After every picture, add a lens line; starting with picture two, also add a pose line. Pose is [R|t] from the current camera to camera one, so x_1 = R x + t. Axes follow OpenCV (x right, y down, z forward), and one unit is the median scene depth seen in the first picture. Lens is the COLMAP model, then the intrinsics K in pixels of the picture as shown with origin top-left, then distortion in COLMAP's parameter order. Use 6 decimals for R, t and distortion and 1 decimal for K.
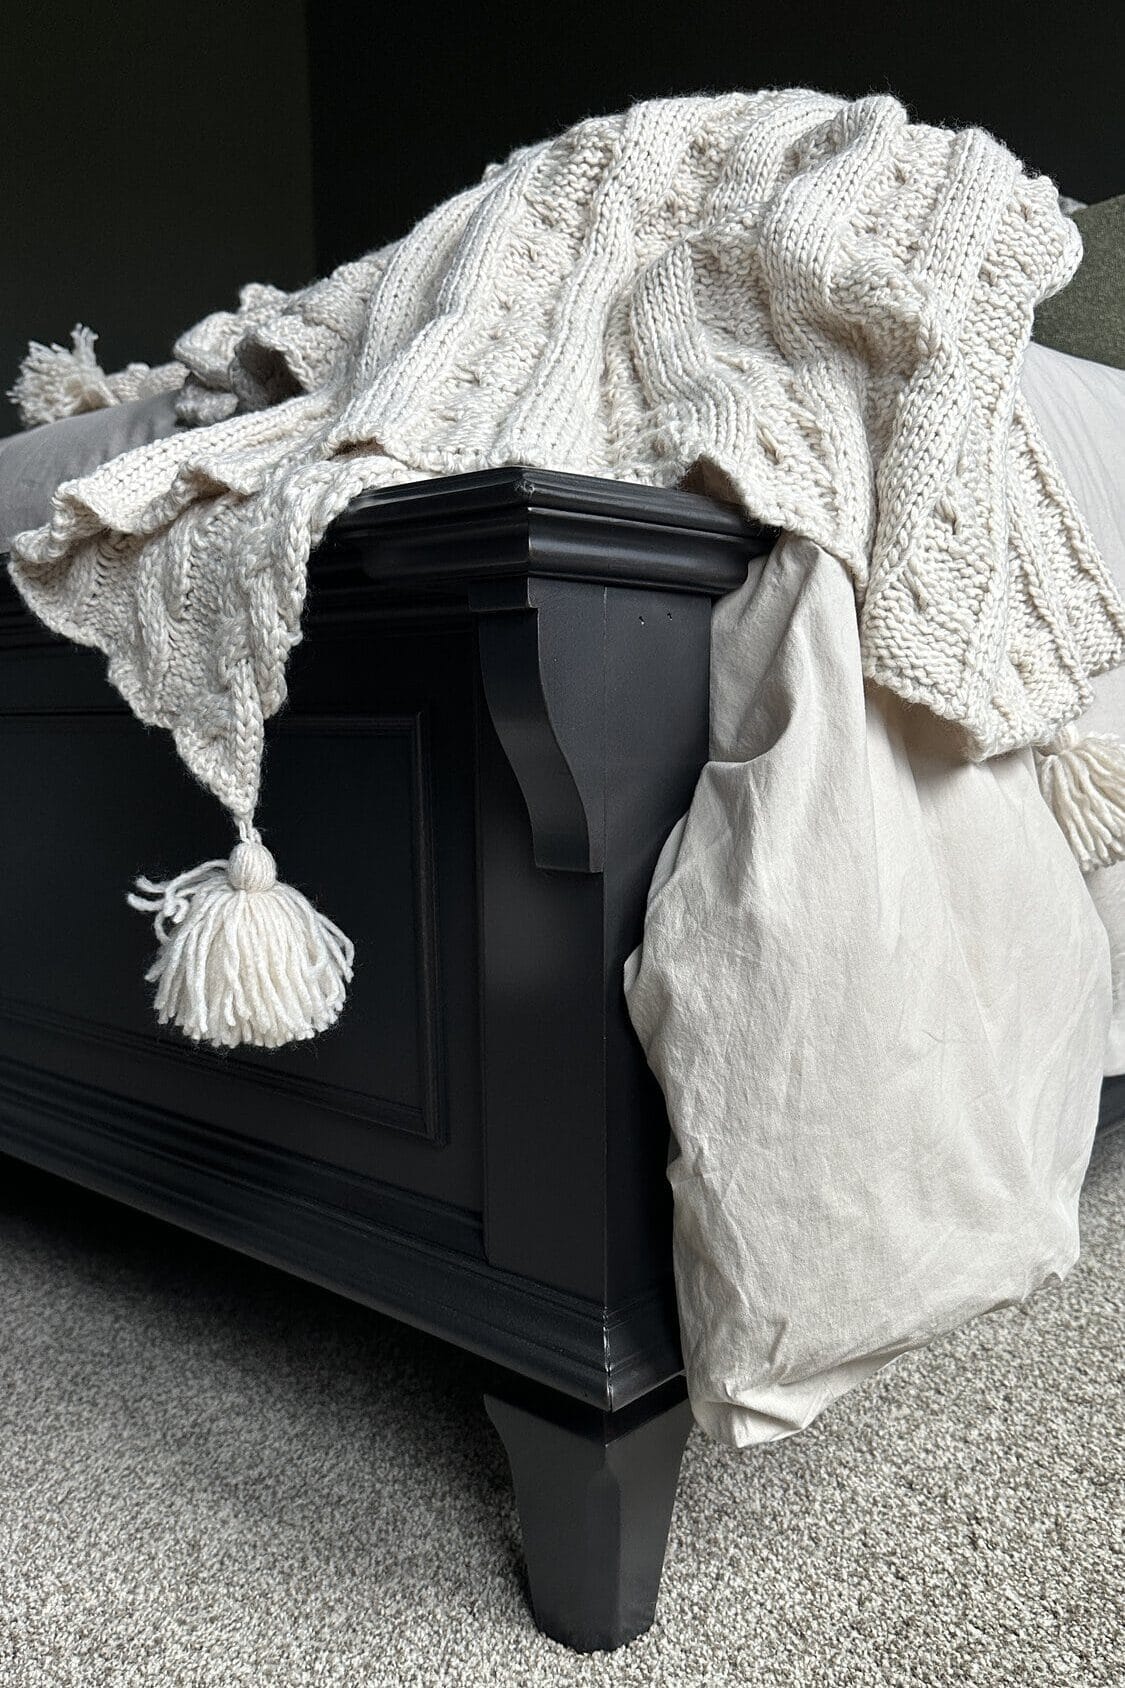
lens RADIAL K [[1434.1, 0, 563.1], [0, 1434.1, 968.8], [0, 0, 1]] dist [0.110763, -0.244927]
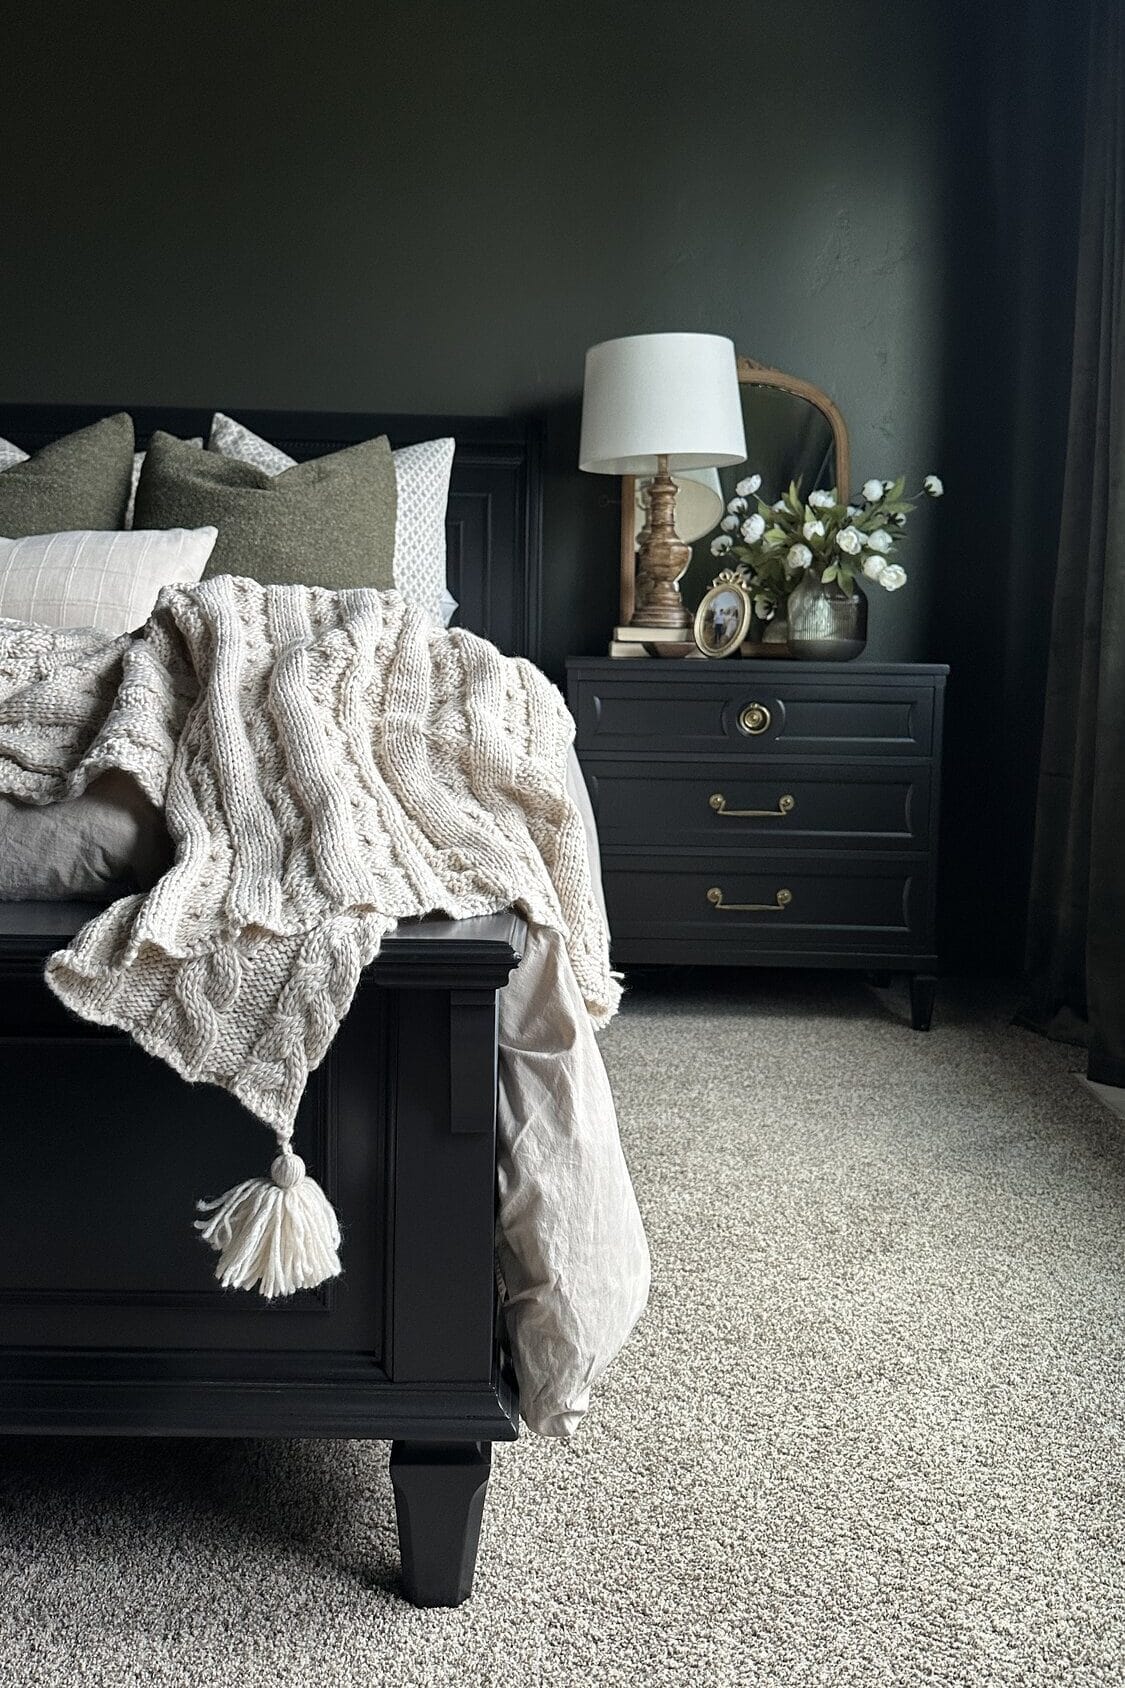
lens RADIAL K [[1390.6, 0, 566.4], [0, 1390.6, 708.4], [0, 0, 1]] dist [0.133237, -0.203784]
pose [[0.718833, -0.012346, 0.695073, -1.080059], [0.094093, 0.992370, -0.079682, -0.424664], [-0.688786, 0.122680, 0.714509, -0.375673]]
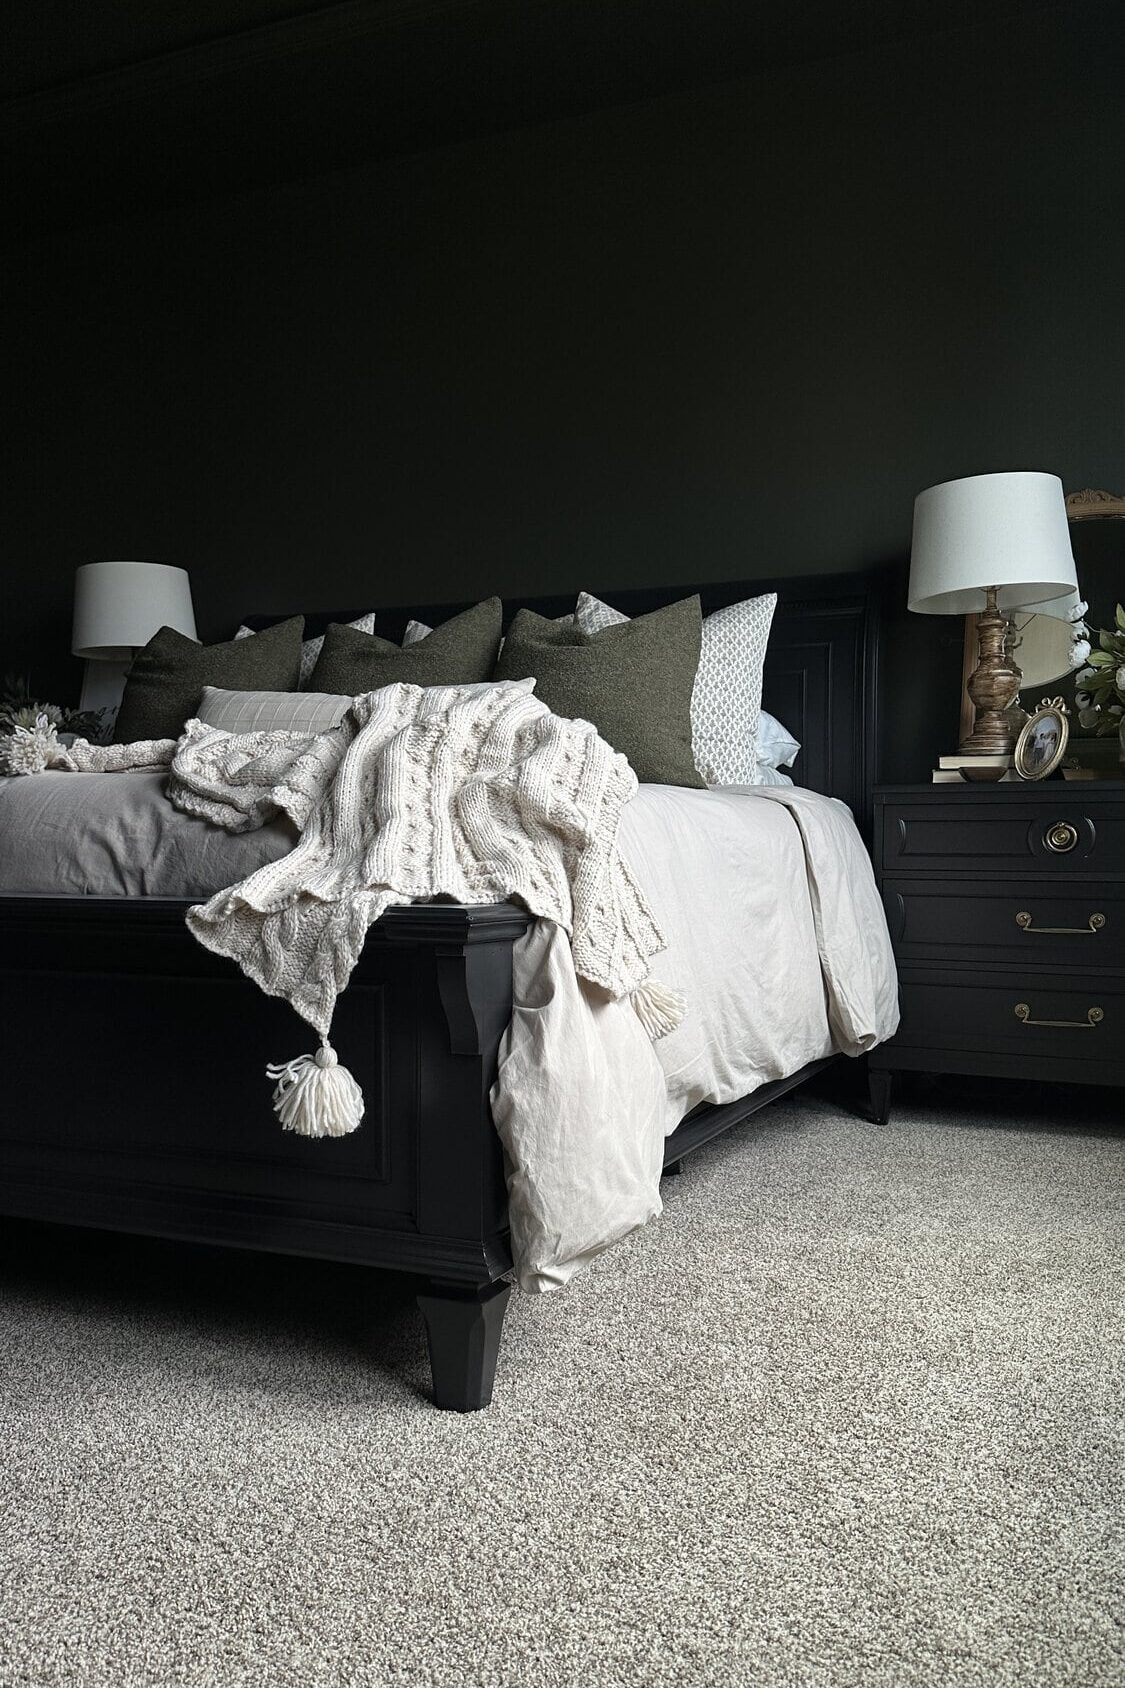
lens RADIAL K [[1431.4, 0, 562.5], [0, 1431.4, 844.0], [0, 0, 1]] dist [0.103181, 0.000090]
pose [[0.945711, 0.008603, 0.324895, -0.621880], [0.047007, 0.985518, -0.162926, -0.014671], [-0.321592, 0.169354, 0.931610, -1.356912]]
